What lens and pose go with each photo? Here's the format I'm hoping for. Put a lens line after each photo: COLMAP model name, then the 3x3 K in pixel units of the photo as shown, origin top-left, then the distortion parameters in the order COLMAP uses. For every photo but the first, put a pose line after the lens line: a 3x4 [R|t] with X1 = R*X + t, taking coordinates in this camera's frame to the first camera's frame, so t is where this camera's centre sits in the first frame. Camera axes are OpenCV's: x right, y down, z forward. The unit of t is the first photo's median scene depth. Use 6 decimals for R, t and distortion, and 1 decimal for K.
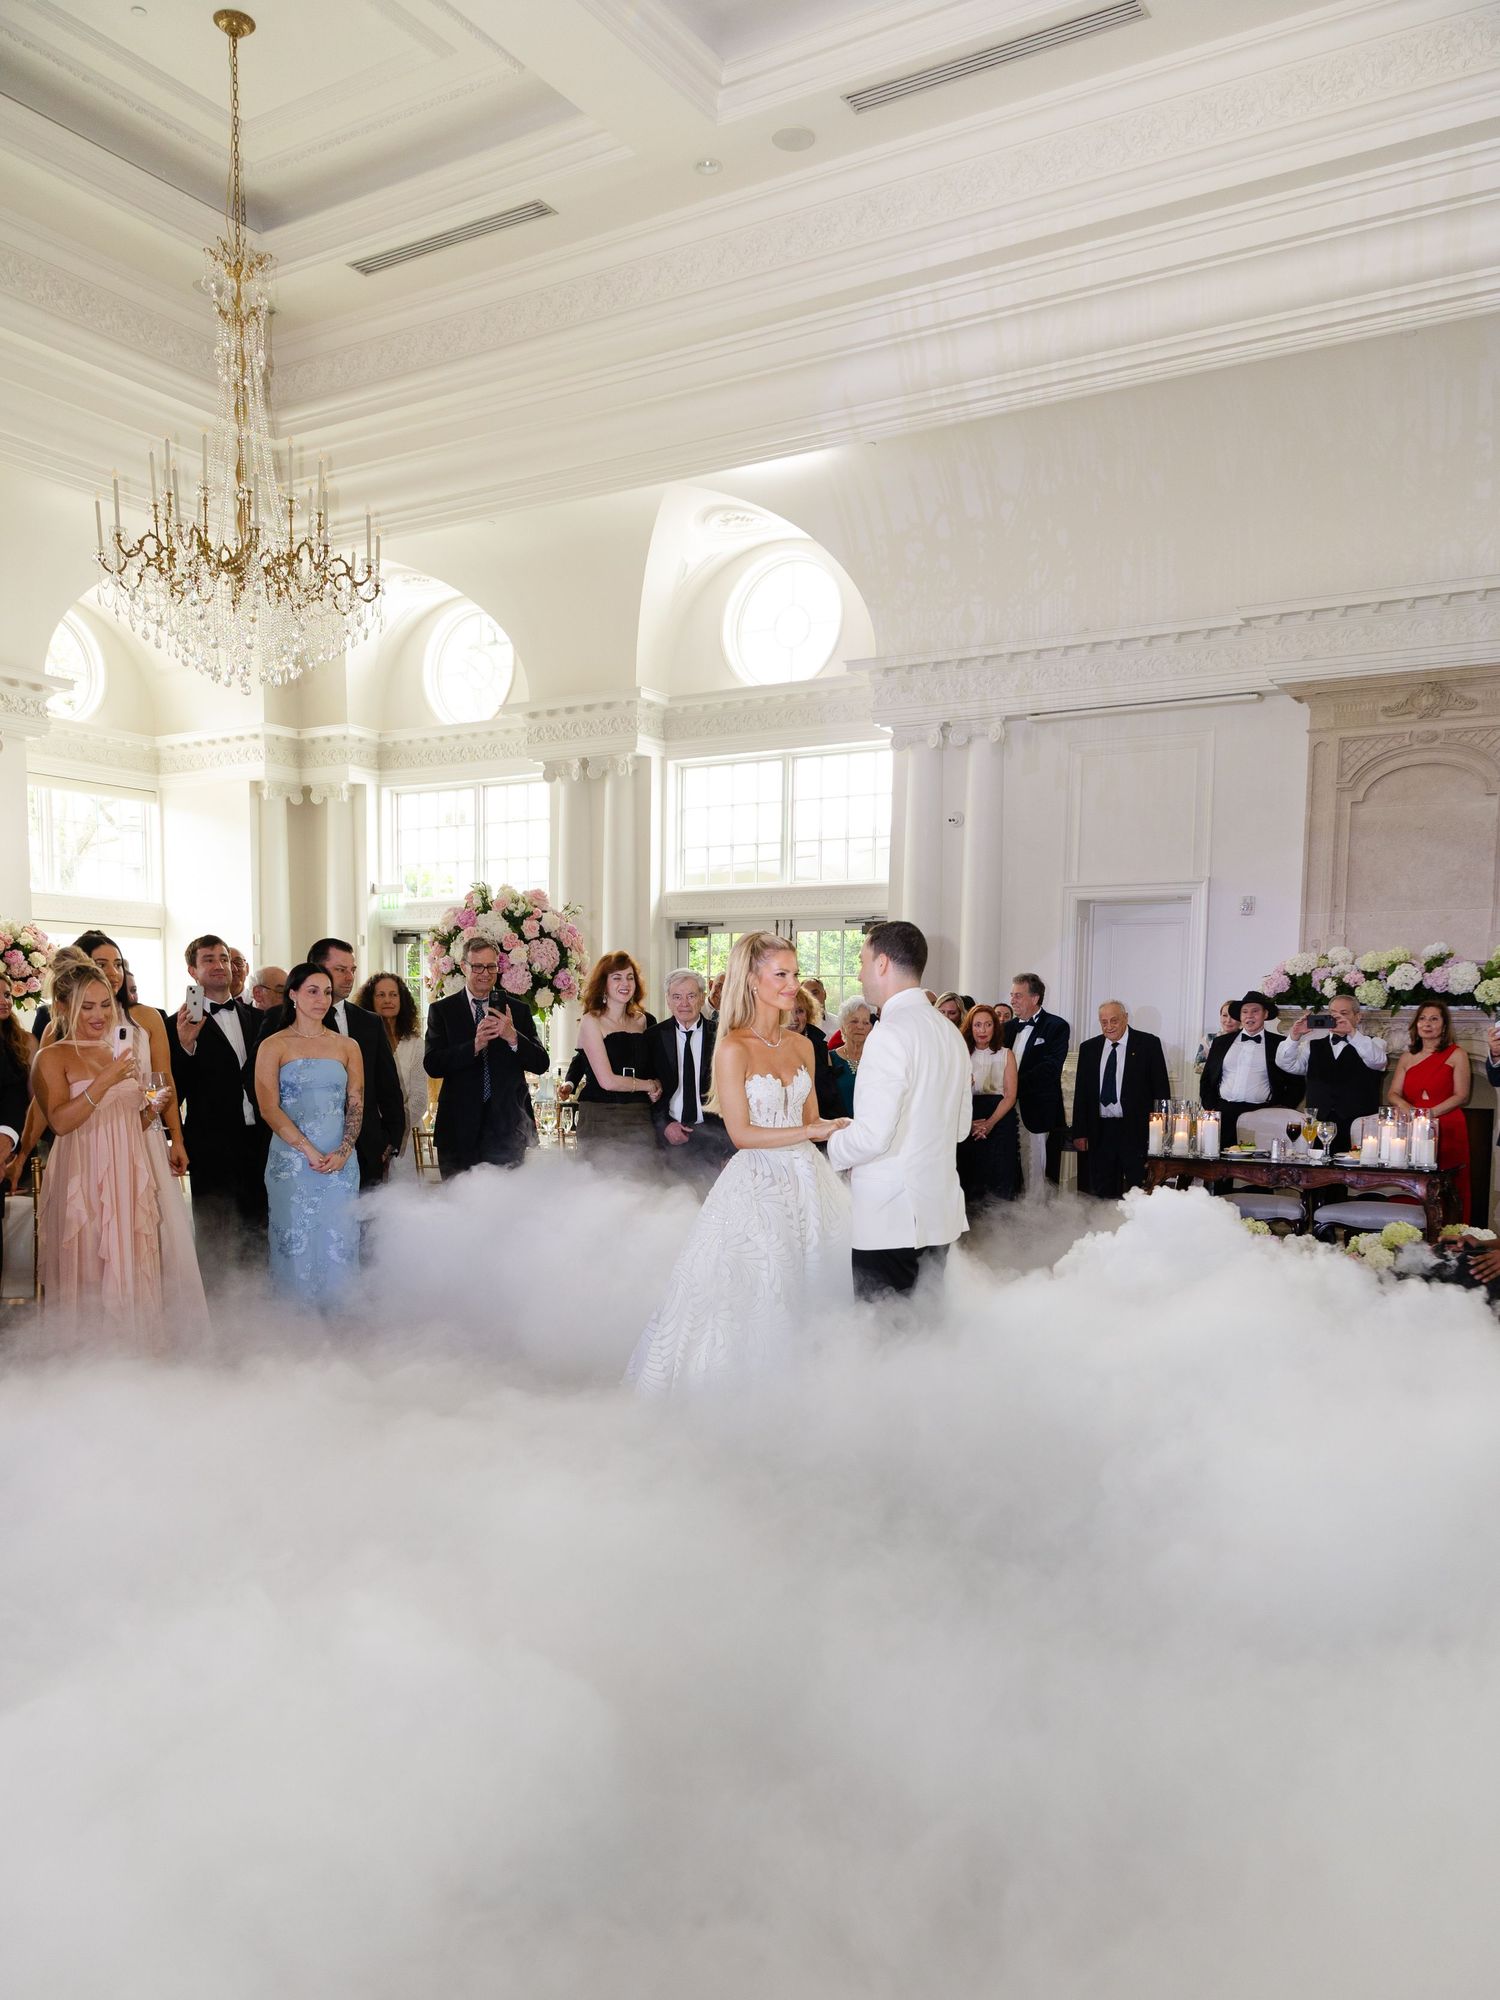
lens RADIAL K [[1584.0, 0, 797.8], [0, 1584.0, 1224.6], [0, 0, 1]] dist [0.006785, -0.007596]
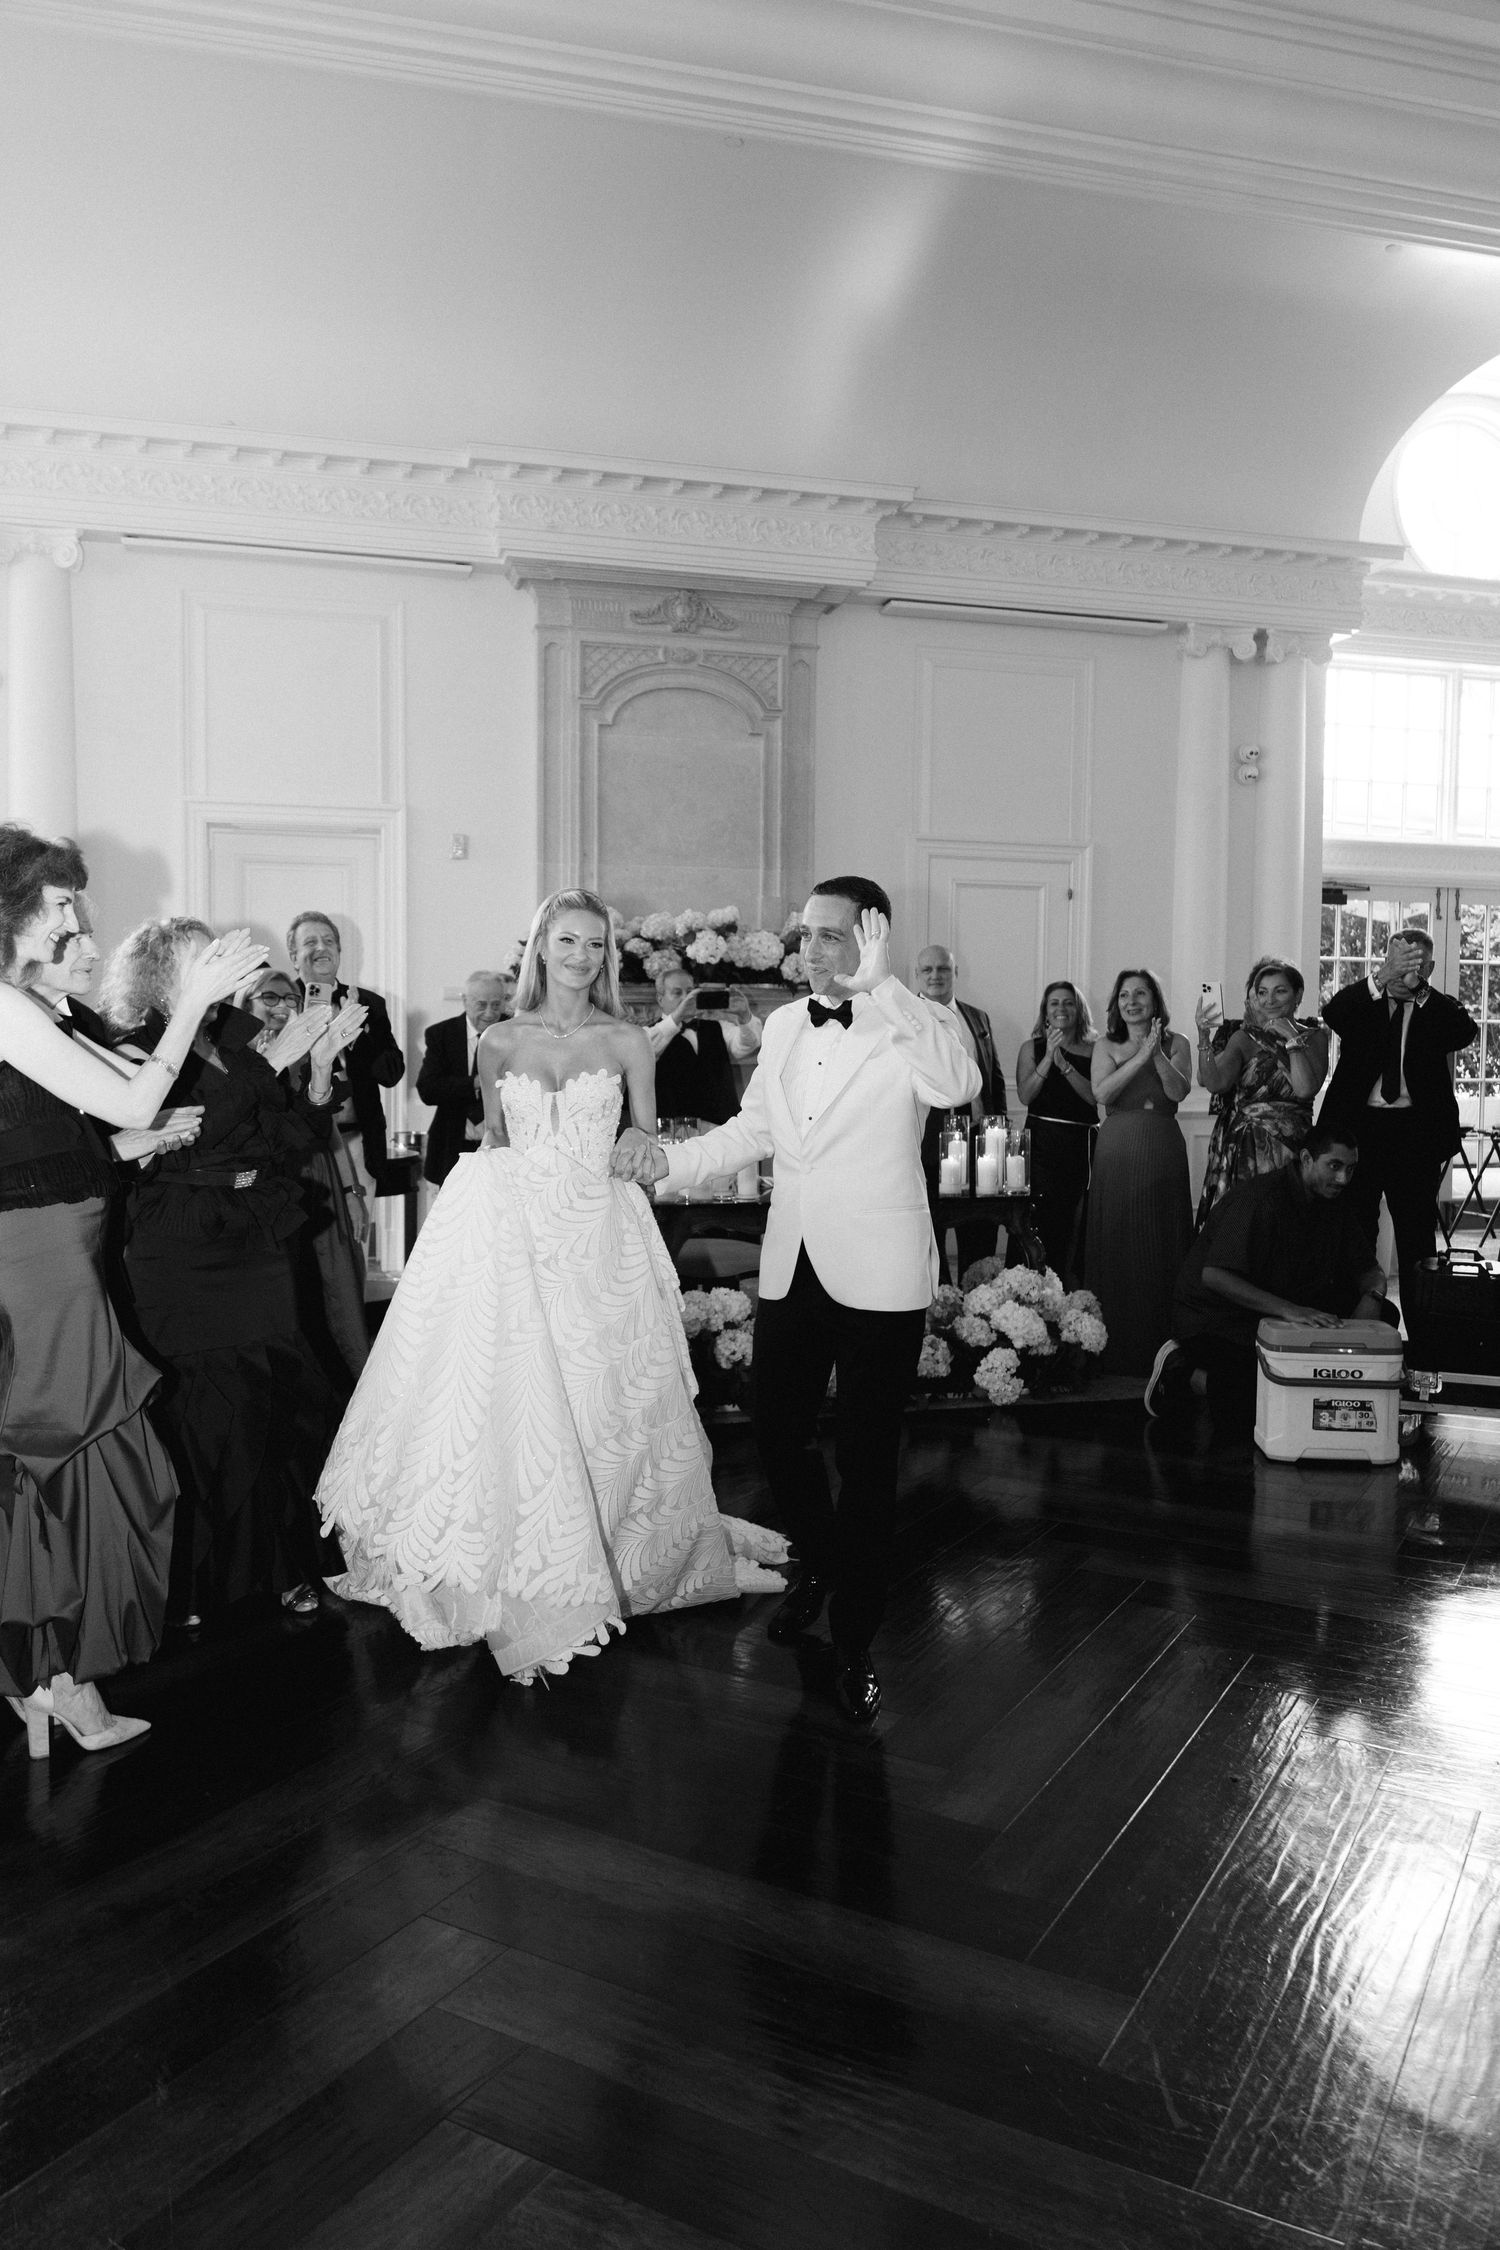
lens RADIAL K [[1609.6, 0, 853.1], [0, 1609.6, 1133.1], [0, 0, 1]] dist [-0.013731, 0.008430]
pose [[0.694266, -0.052948, 0.717768, -0.149521], [0.086617, 0.996189, -0.010294, -0.045894], [-0.714488, 0.069318, 0.696206, 0.374311]]
